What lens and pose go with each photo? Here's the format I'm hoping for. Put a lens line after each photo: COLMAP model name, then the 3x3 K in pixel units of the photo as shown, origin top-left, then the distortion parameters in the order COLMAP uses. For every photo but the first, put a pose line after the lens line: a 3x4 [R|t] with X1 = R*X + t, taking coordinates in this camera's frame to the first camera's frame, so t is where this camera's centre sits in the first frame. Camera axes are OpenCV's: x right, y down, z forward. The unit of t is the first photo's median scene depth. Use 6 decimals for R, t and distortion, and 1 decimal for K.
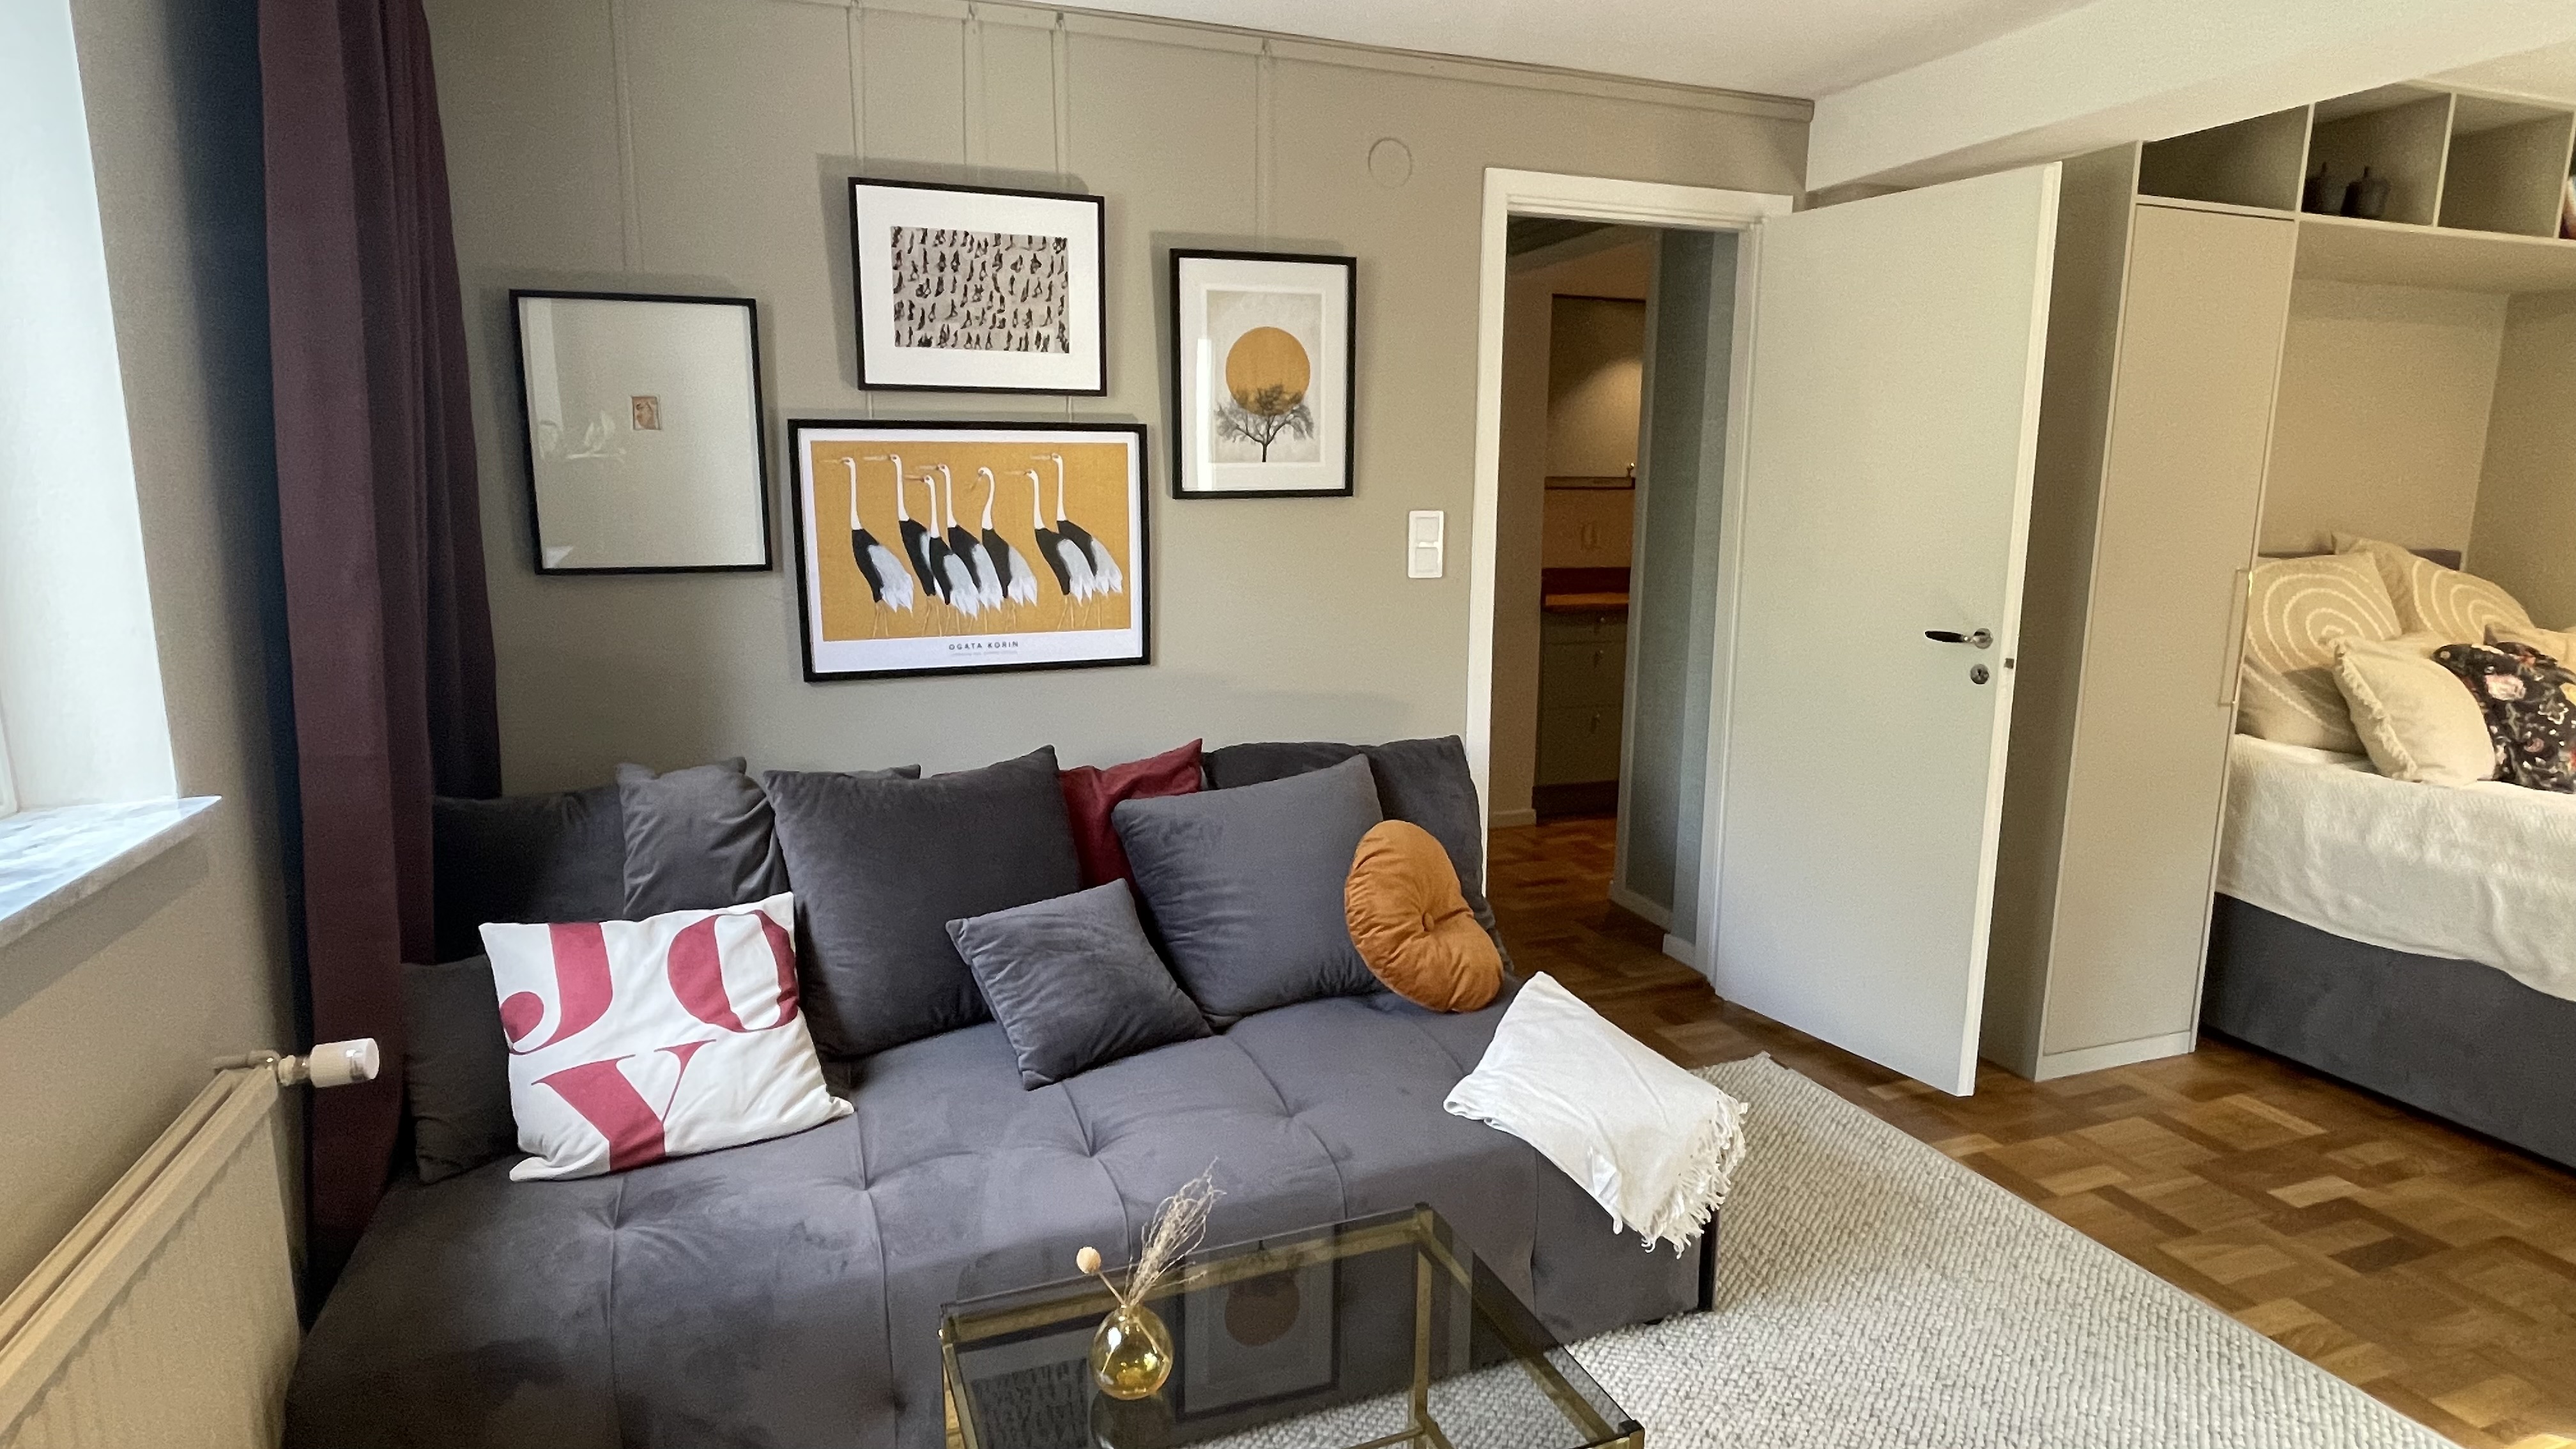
lens RADIAL K [[1352.2, 0, 1299.4], [0, 1352.2, 723.0], [0, 0, 1]] dist [0.032954, -0.069585]
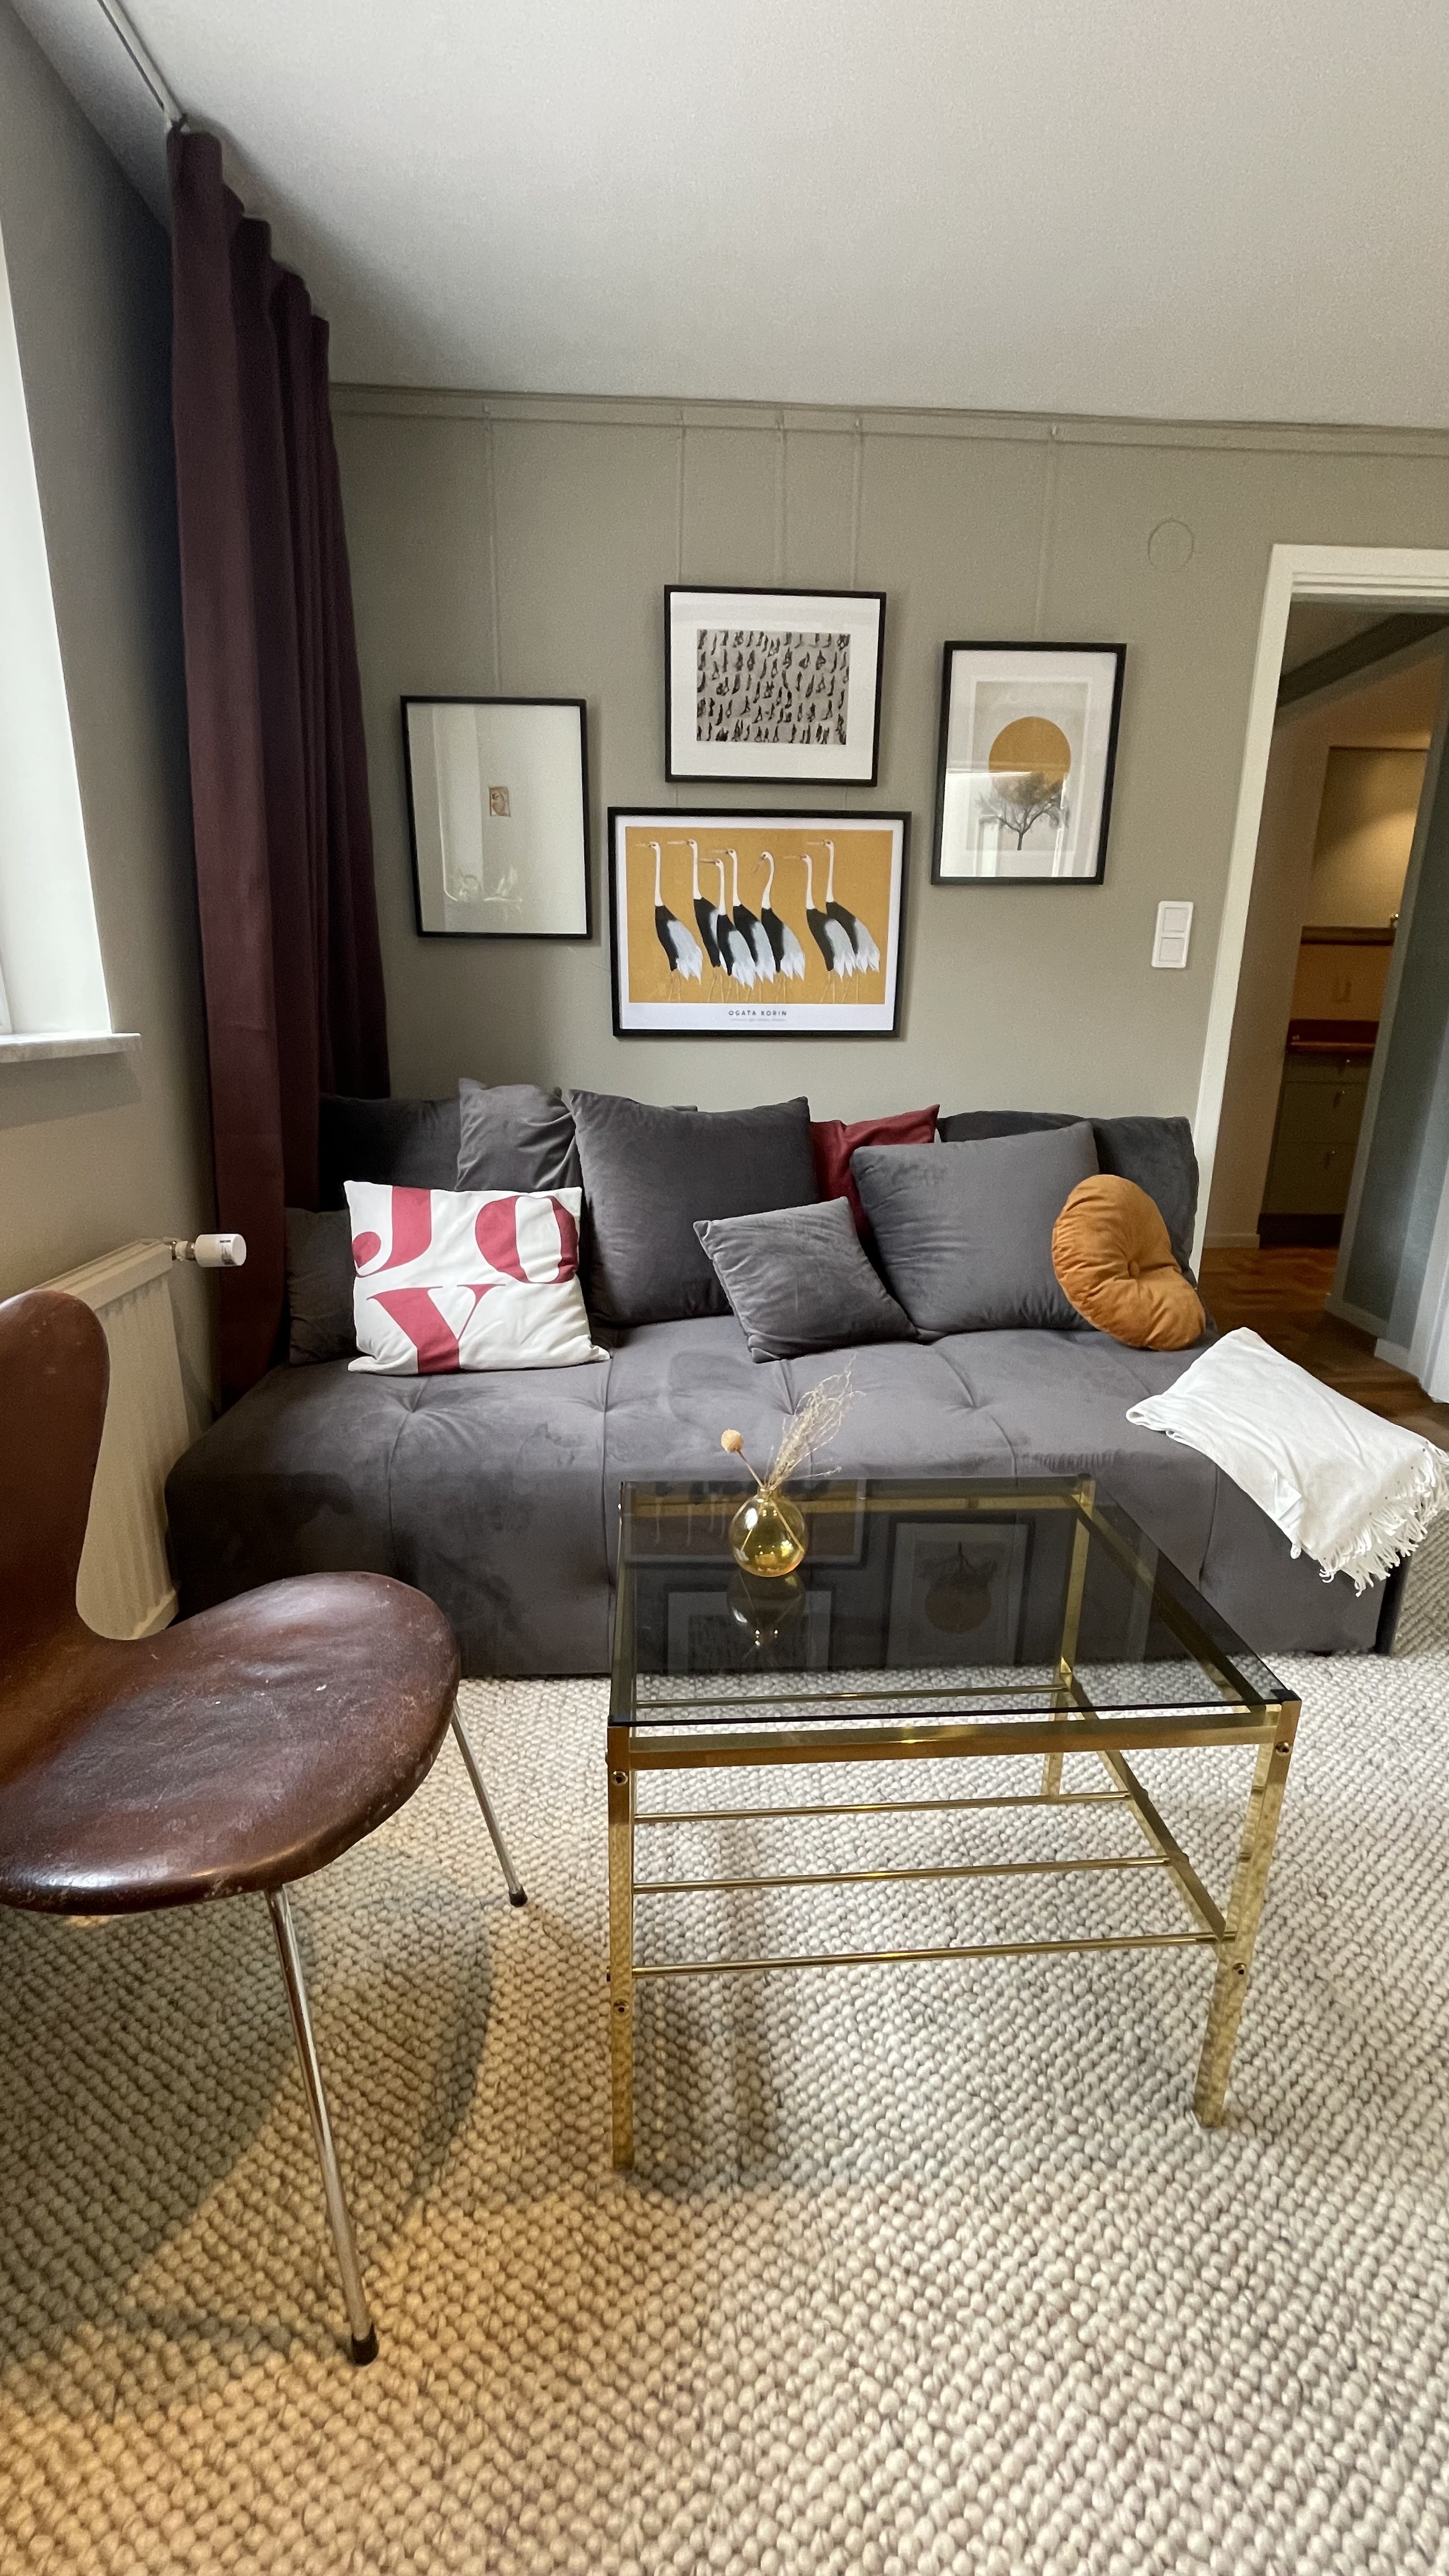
lens RADIAL K [[1040.3, 0, 735.1], [0, 1040.3, 1294.2], [0, 0, 1]] dist [-0.003851, 0.000119]
pose [[0.952931, 0.089130, -0.289789, 0.034618], [-0.060537, 0.992501, 0.106193, 0.097720], [0.297081, -0.083651, 0.951181, 0.121859]]
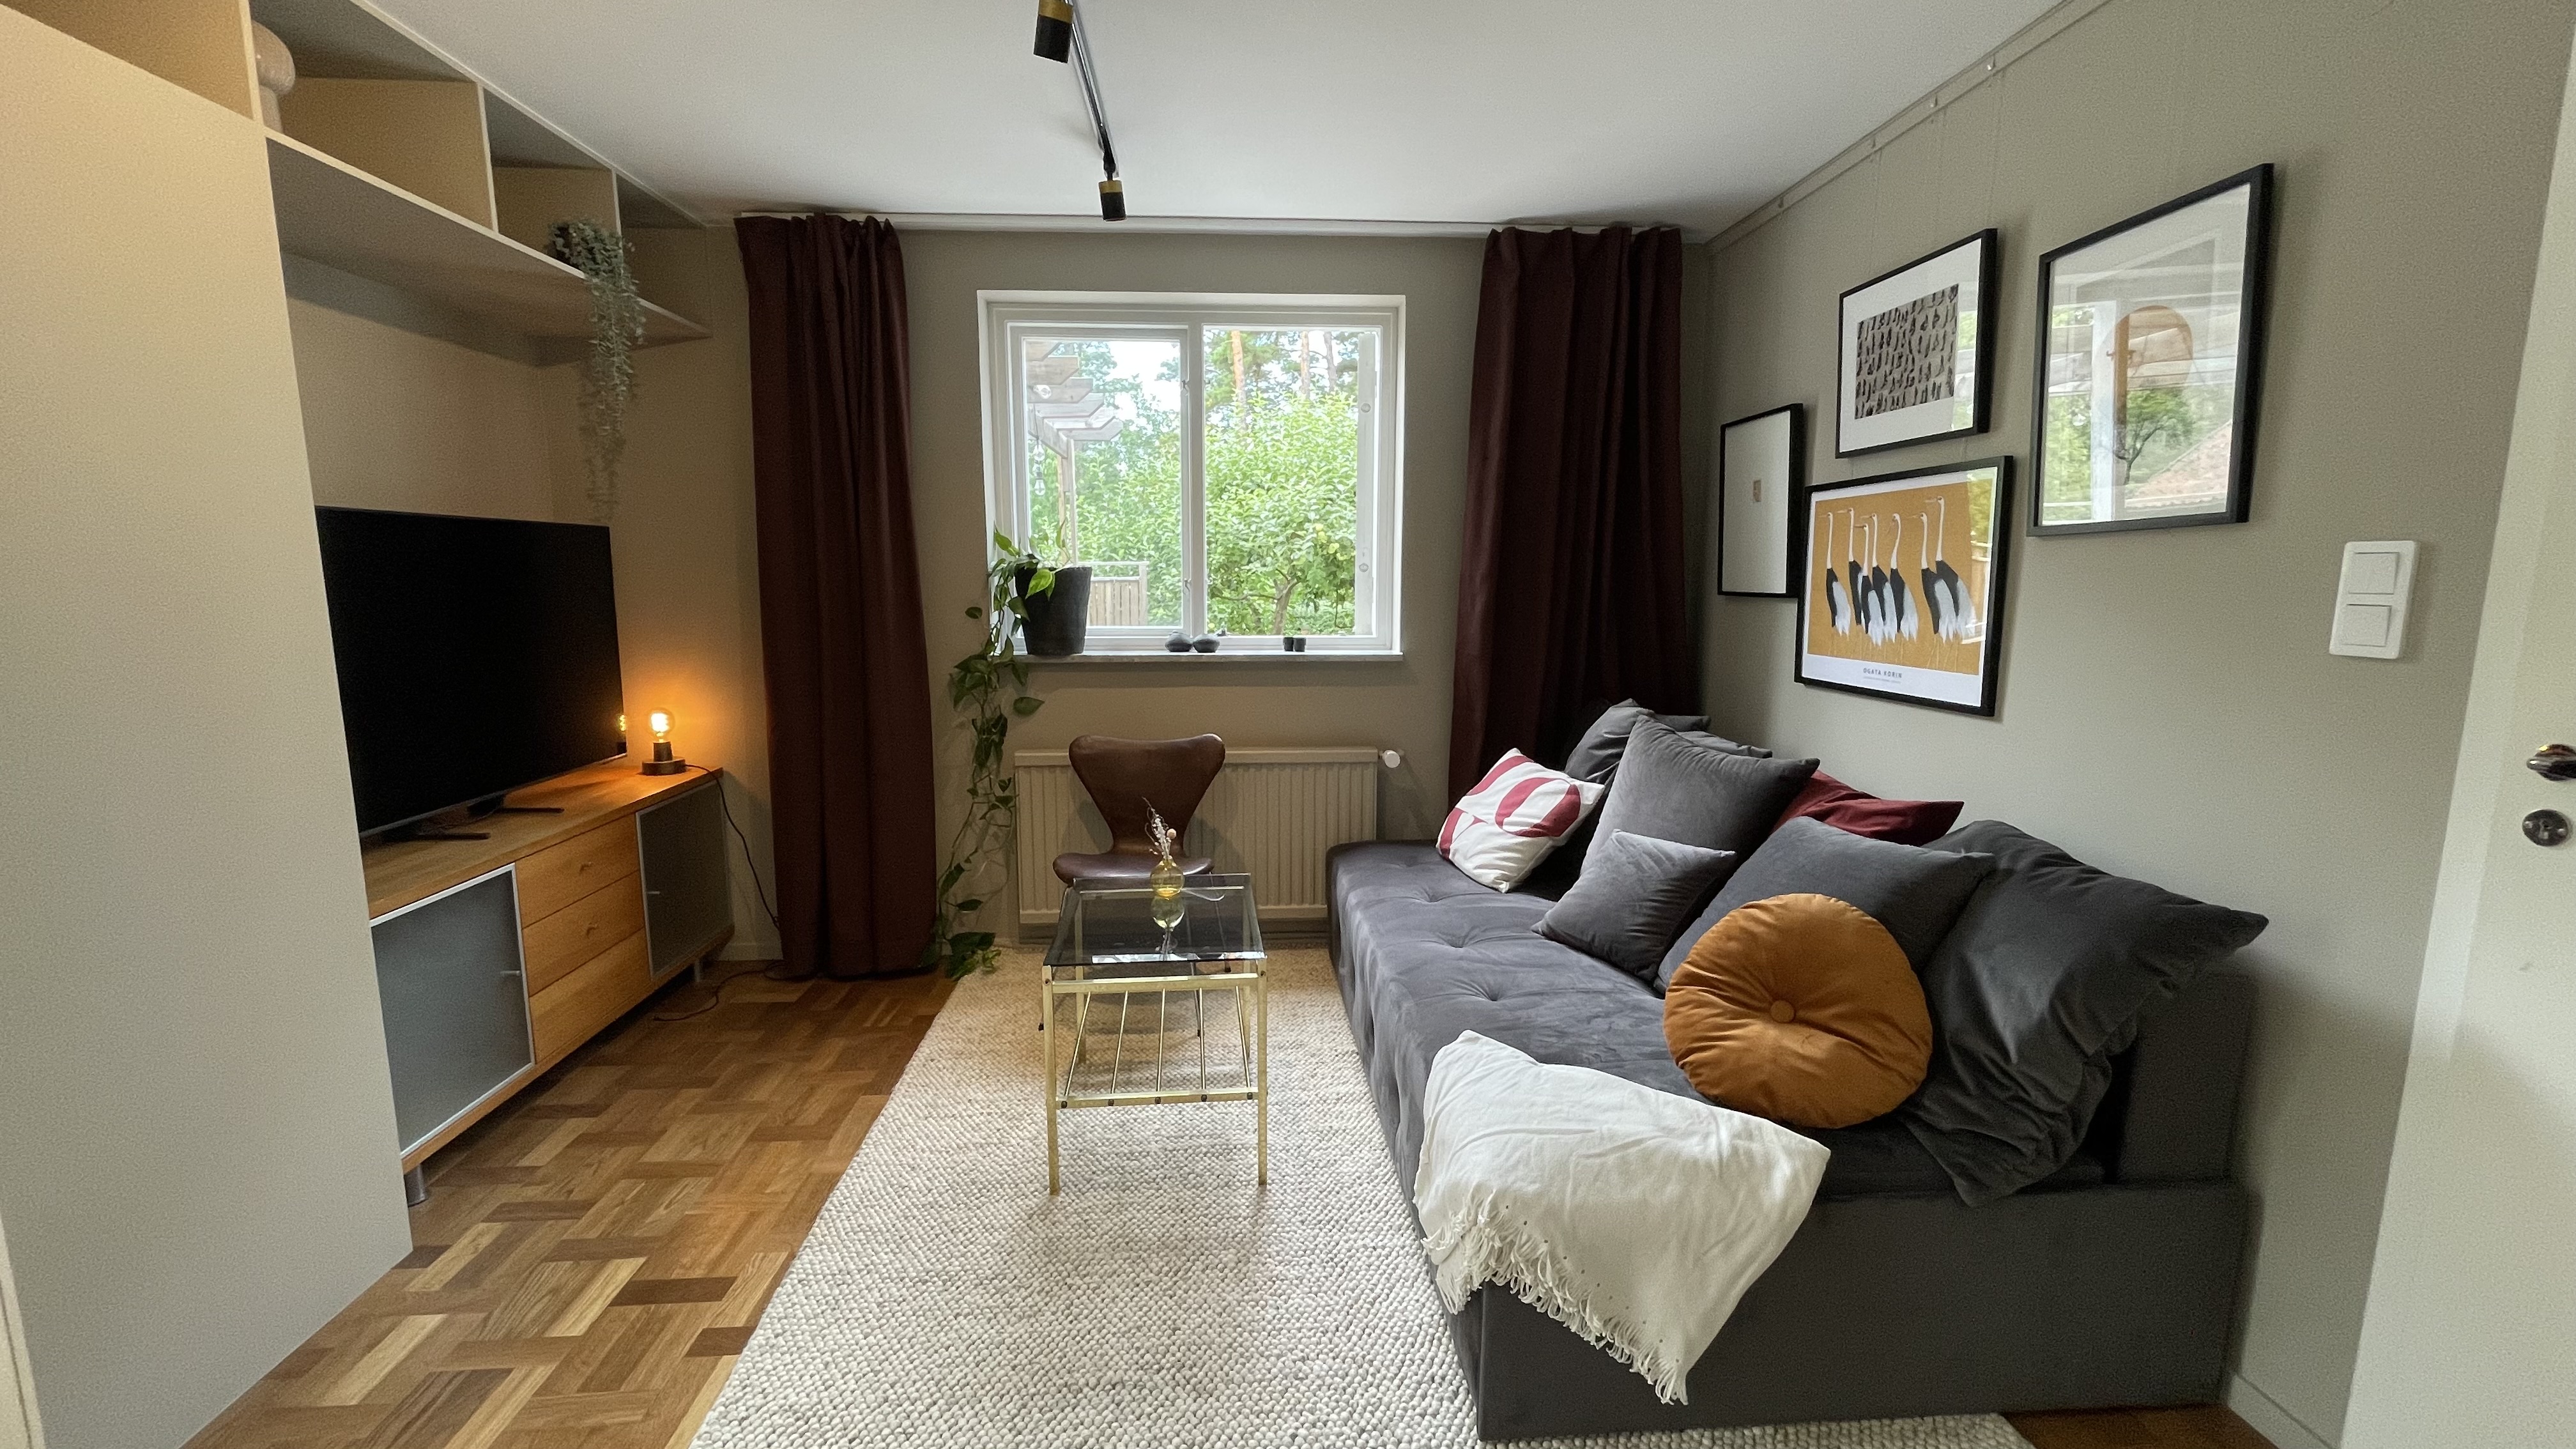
lens RADIAL K [[1055.4, 0, 1290.5], [0, 1055.4, 718.9], [0, 0, 1]] dist [0.001558, 0.000743]
pose [[-0.294455, 0.129571, -0.946841, 0.798379], [-0.168244, 0.968263, 0.184824, -0.106489], [0.940739, 0.213723, -0.263311, 0.834399]]
